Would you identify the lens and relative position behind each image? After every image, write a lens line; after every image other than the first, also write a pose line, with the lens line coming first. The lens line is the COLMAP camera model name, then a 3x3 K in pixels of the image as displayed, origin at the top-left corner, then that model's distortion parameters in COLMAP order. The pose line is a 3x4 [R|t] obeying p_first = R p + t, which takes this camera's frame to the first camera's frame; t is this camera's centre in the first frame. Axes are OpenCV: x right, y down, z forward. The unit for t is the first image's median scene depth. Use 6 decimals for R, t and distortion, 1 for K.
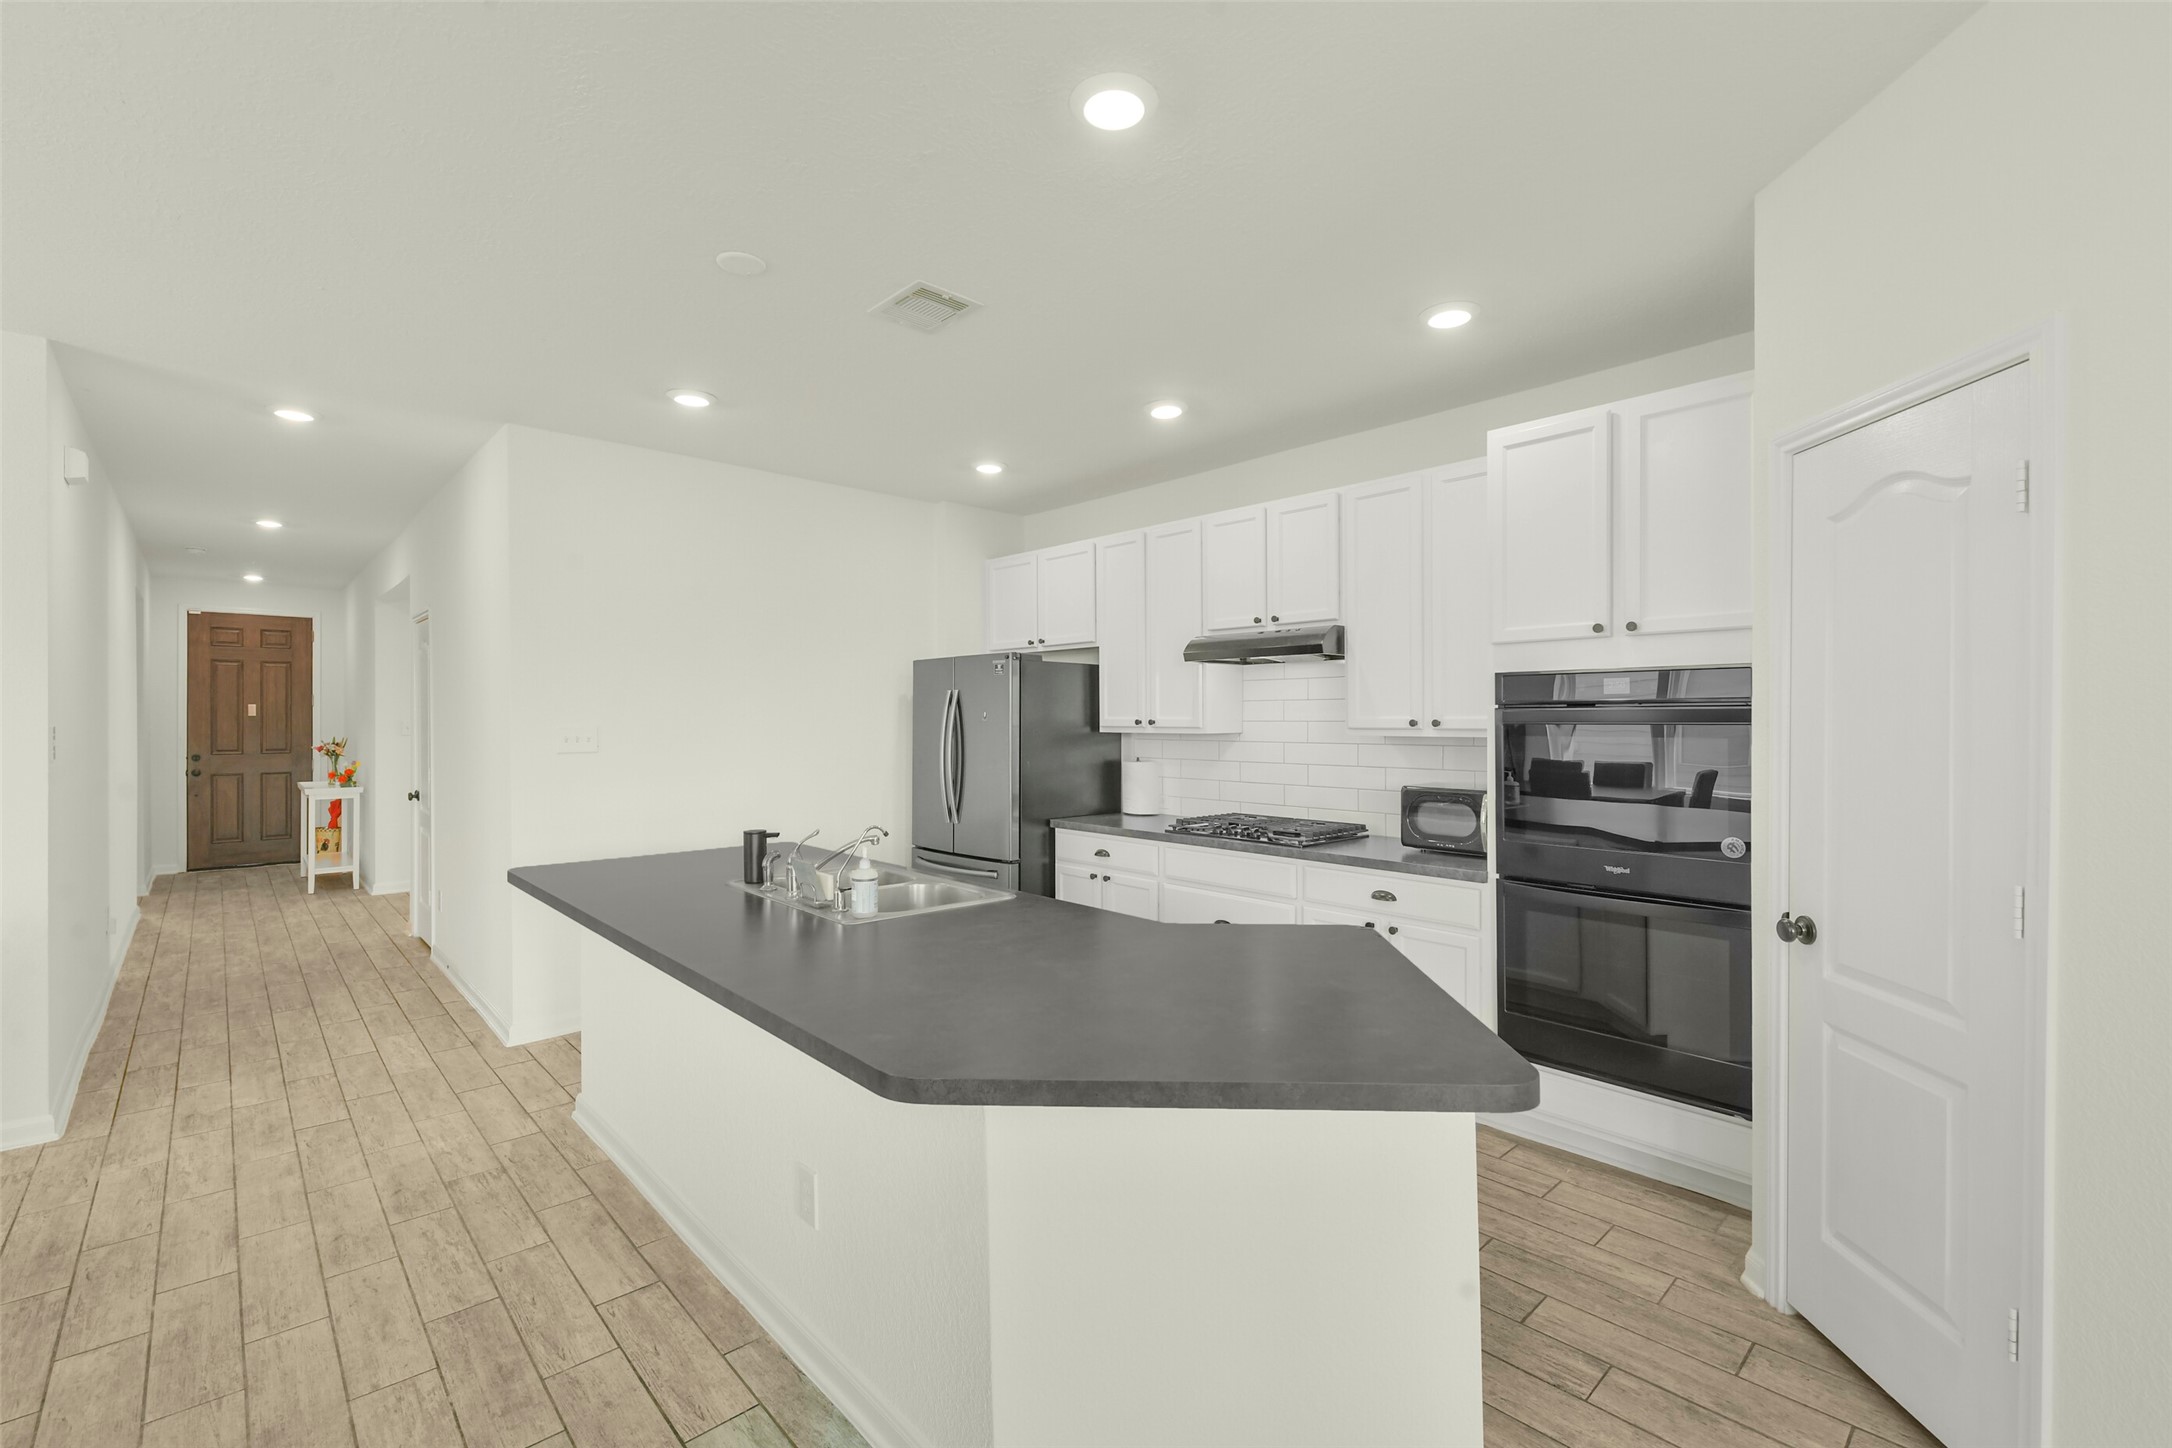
lens RADIAL K [[936.3, 0, 1089.4], [0, 936.3, 719.5], [0, 0, 1]] dist [0.015456, -0.009355]
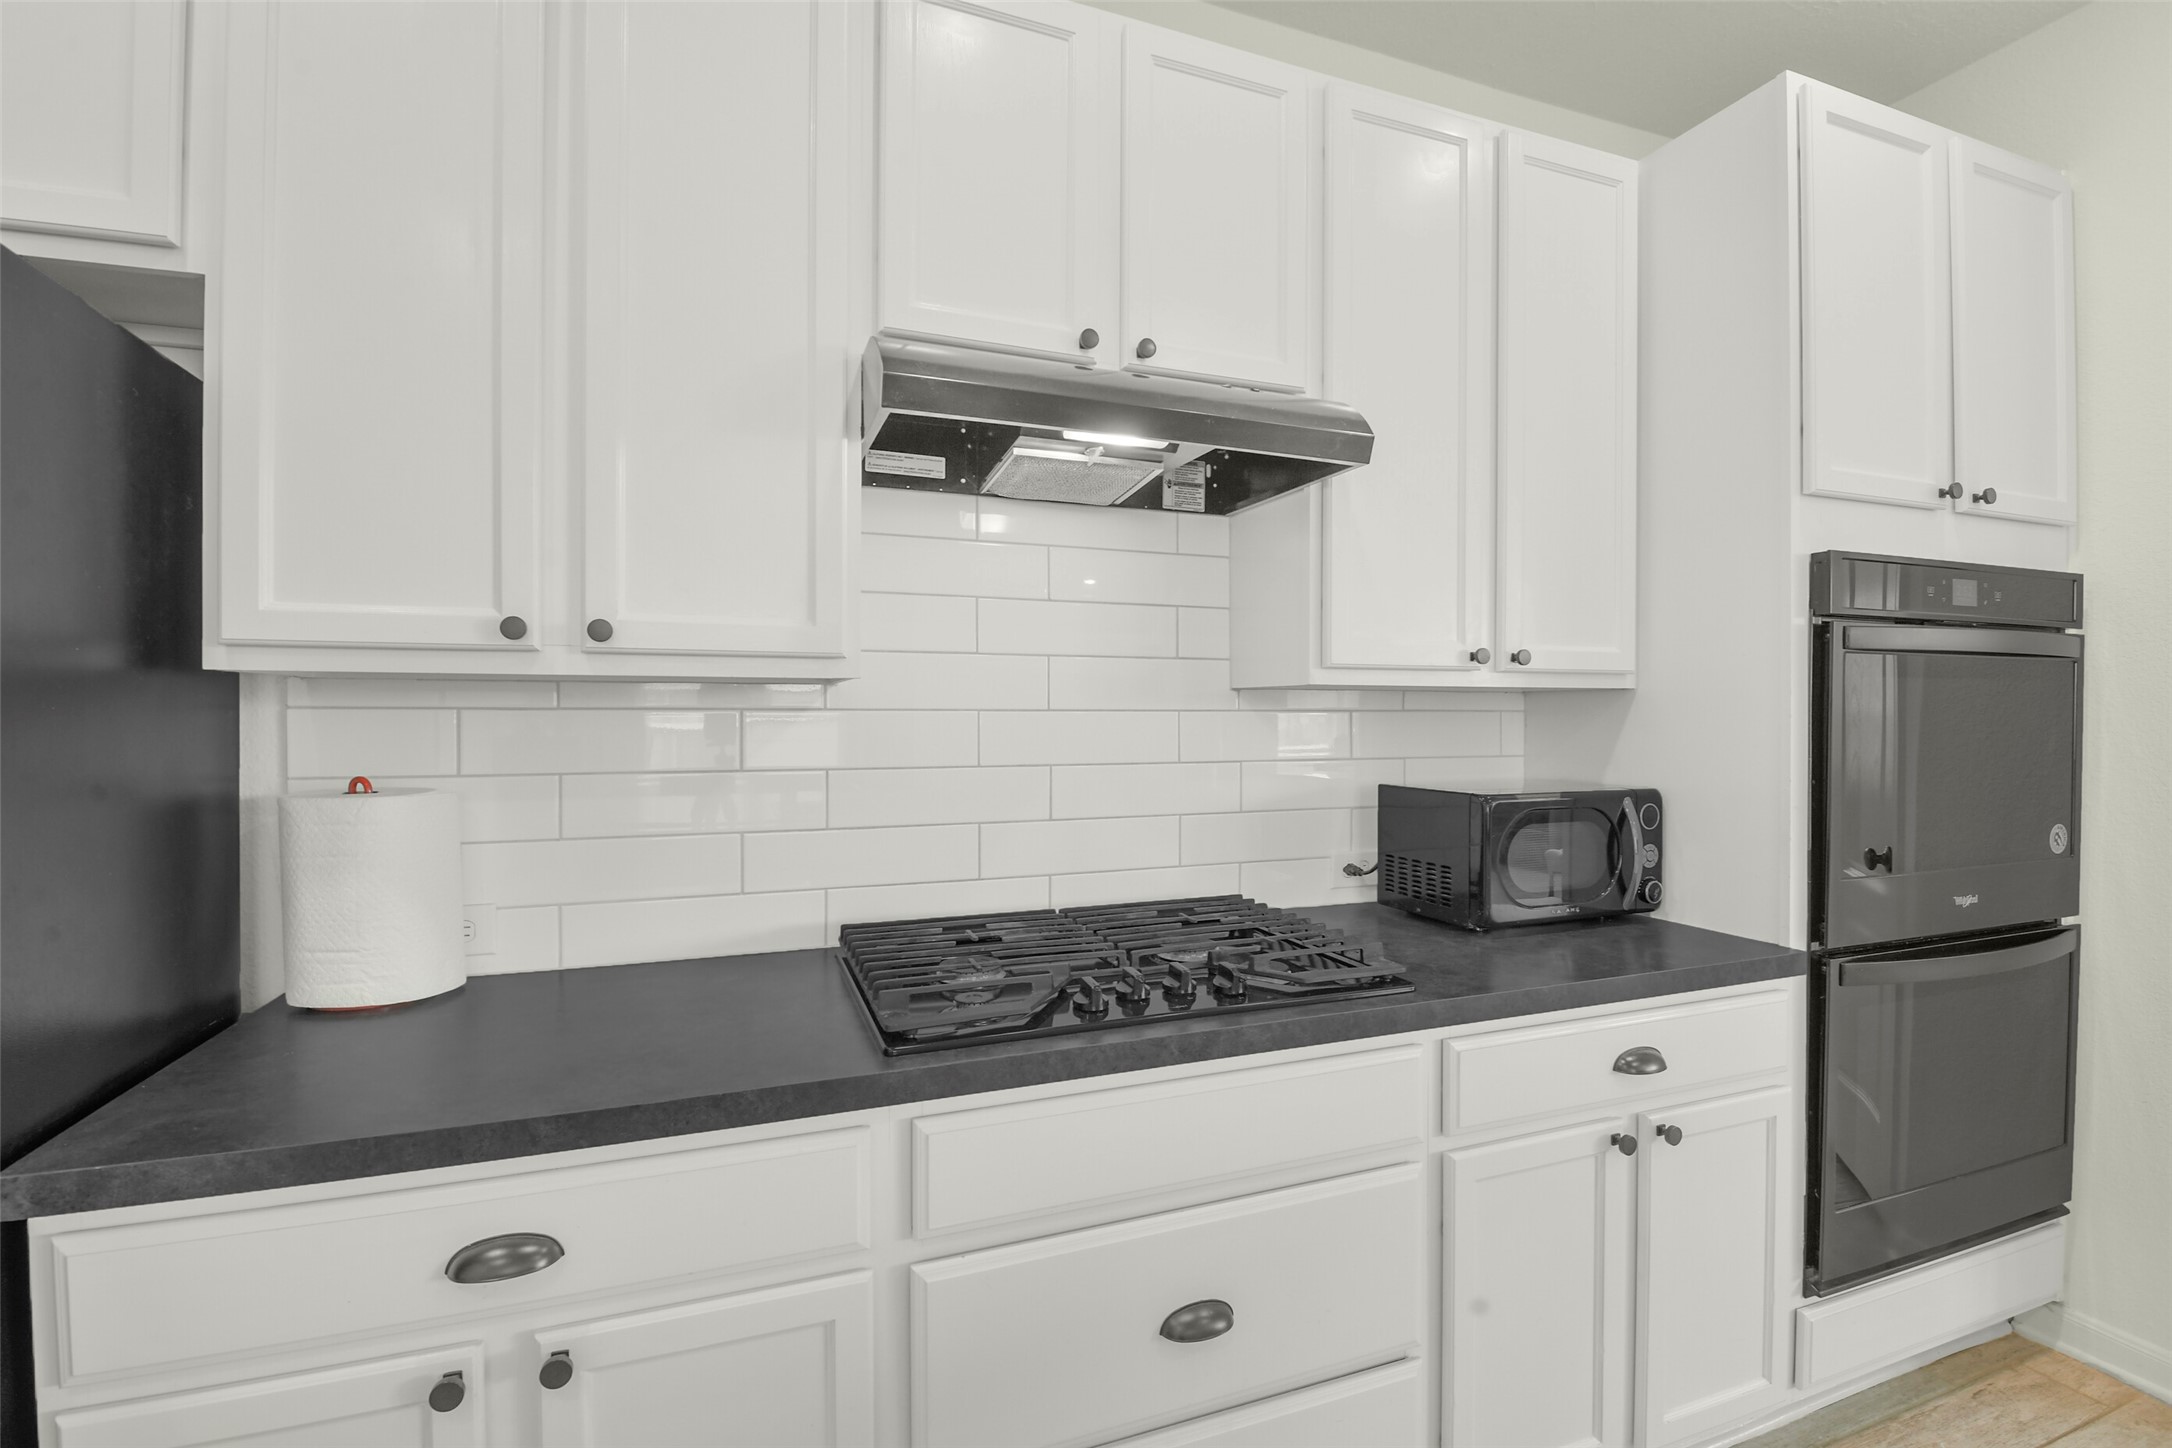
lens RADIAL K [[942.4, 0, 1114.9], [0, 942.4, 724.9], [0, 0, 1]] dist [-0.001565, -0.008838]
pose [[0.381307, -0.002507, 0.924445, -0.115094], [0.001988, 0.999996, 0.001892, 0.028288], [-0.924446, 0.001116, 0.381311, 0.768676]]
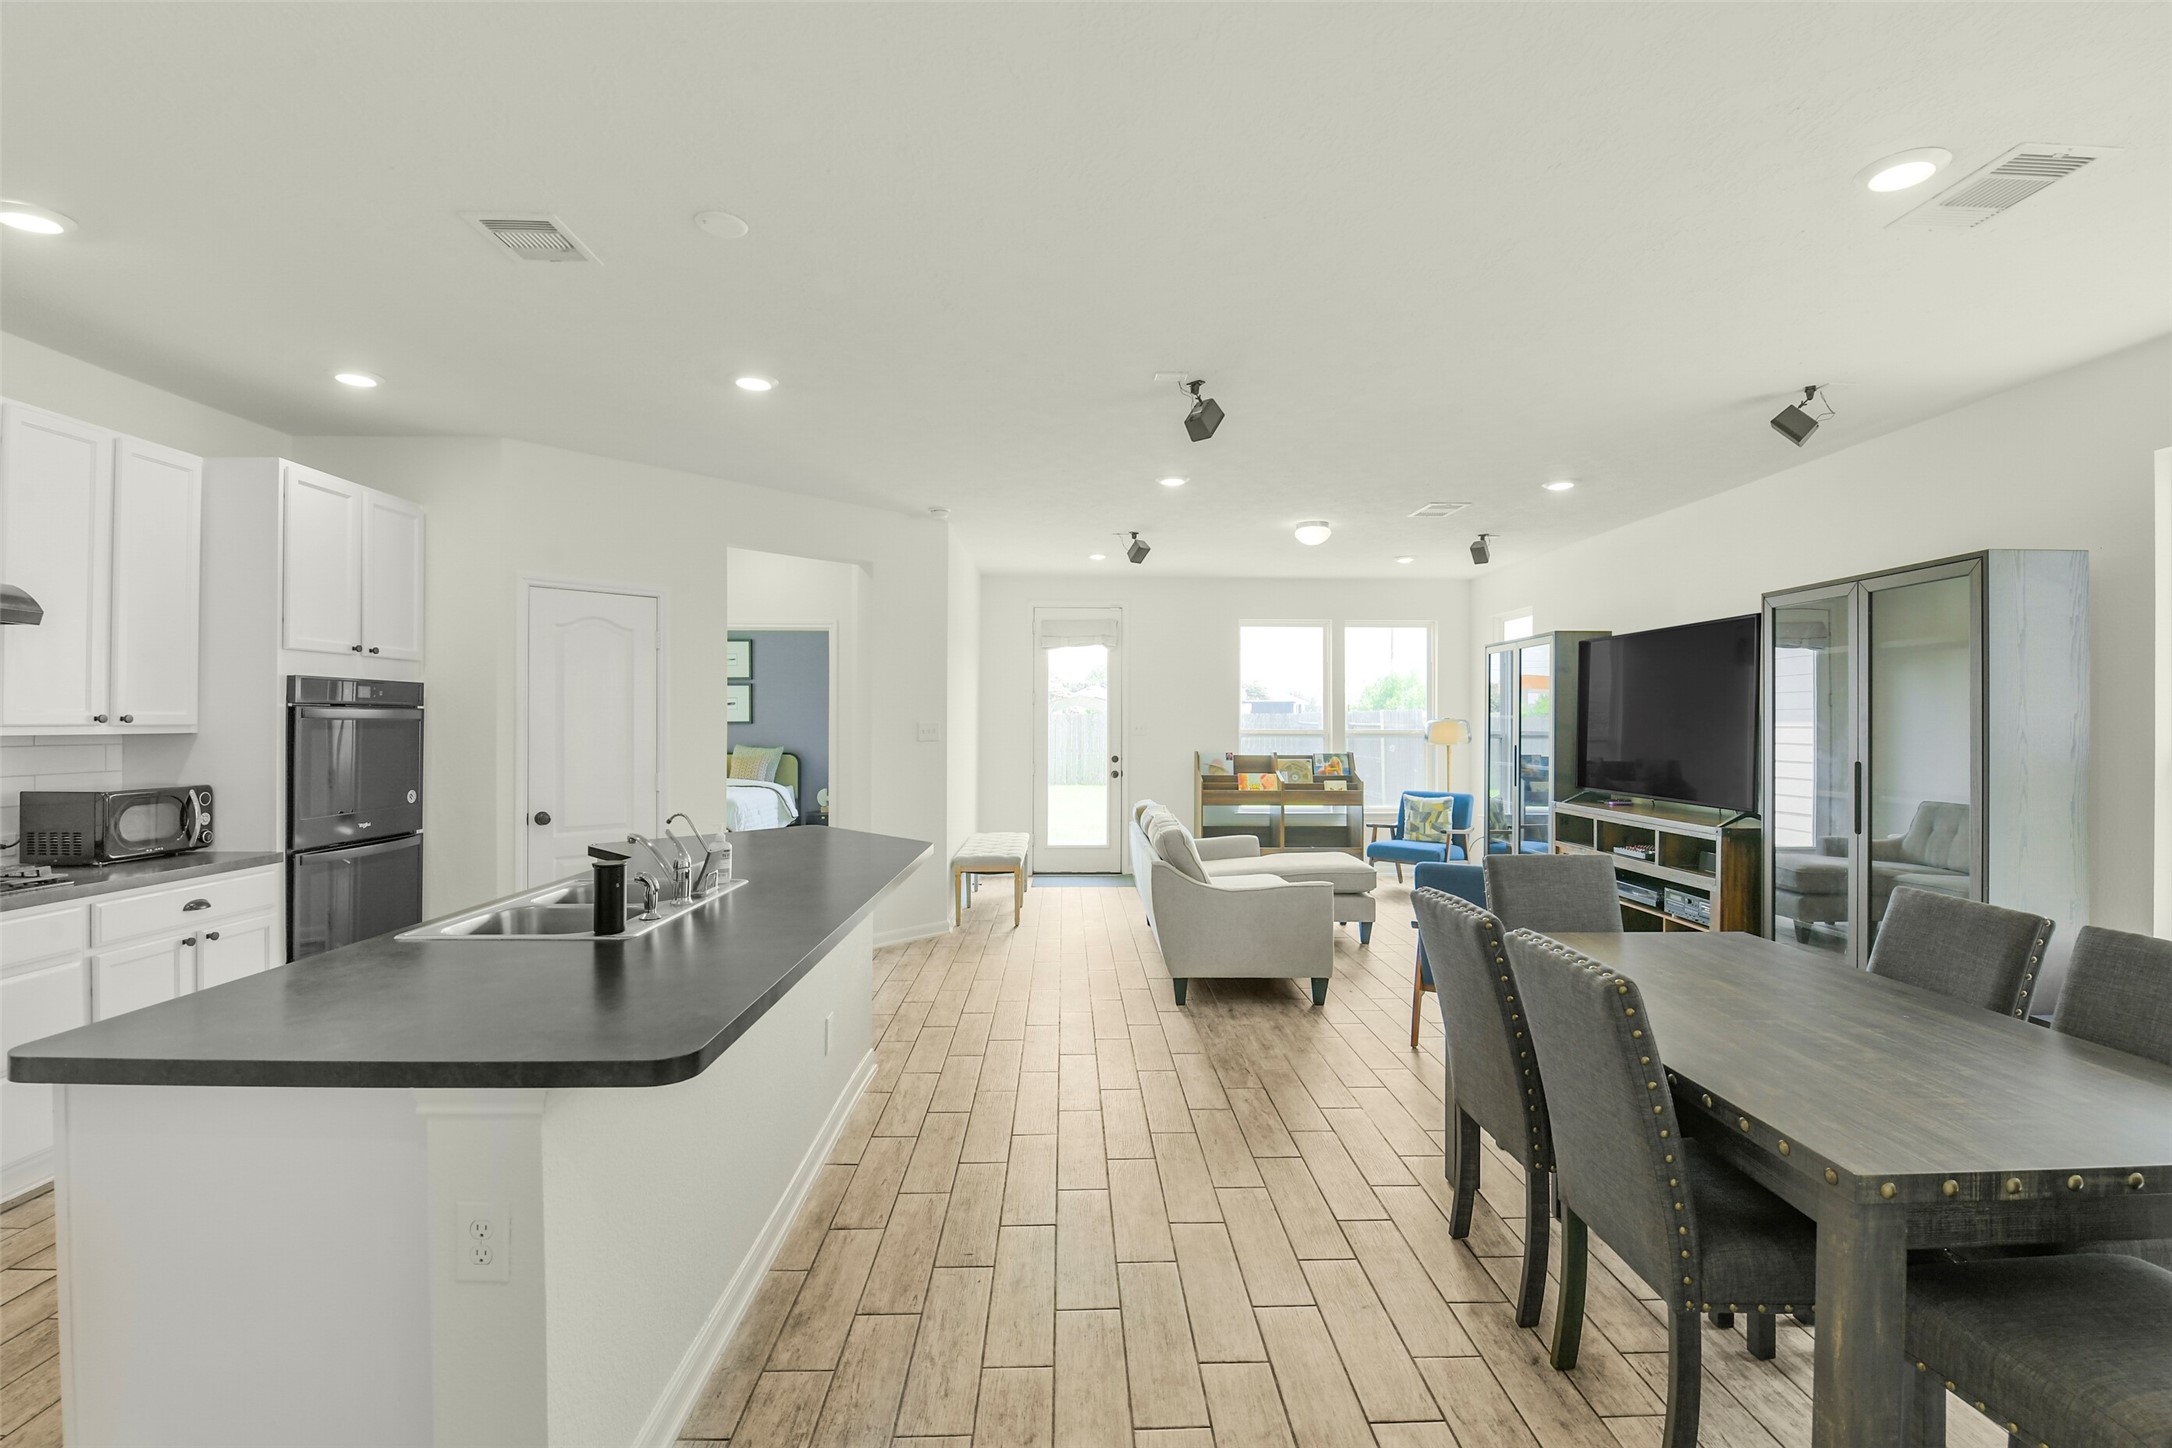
lens RADIAL K [[969.9, 0, 1087.3], [0, 969.9, 720.9], [0, 0, 1]] dist [-0.001325, -0.010624]
pose [[-0.748644, 0.000385, 0.662972, -0.710747], [-0.000948, 0.999998, -0.001652, 0.005115], [-0.662971, -0.001865, -0.748642, 0.821233]]
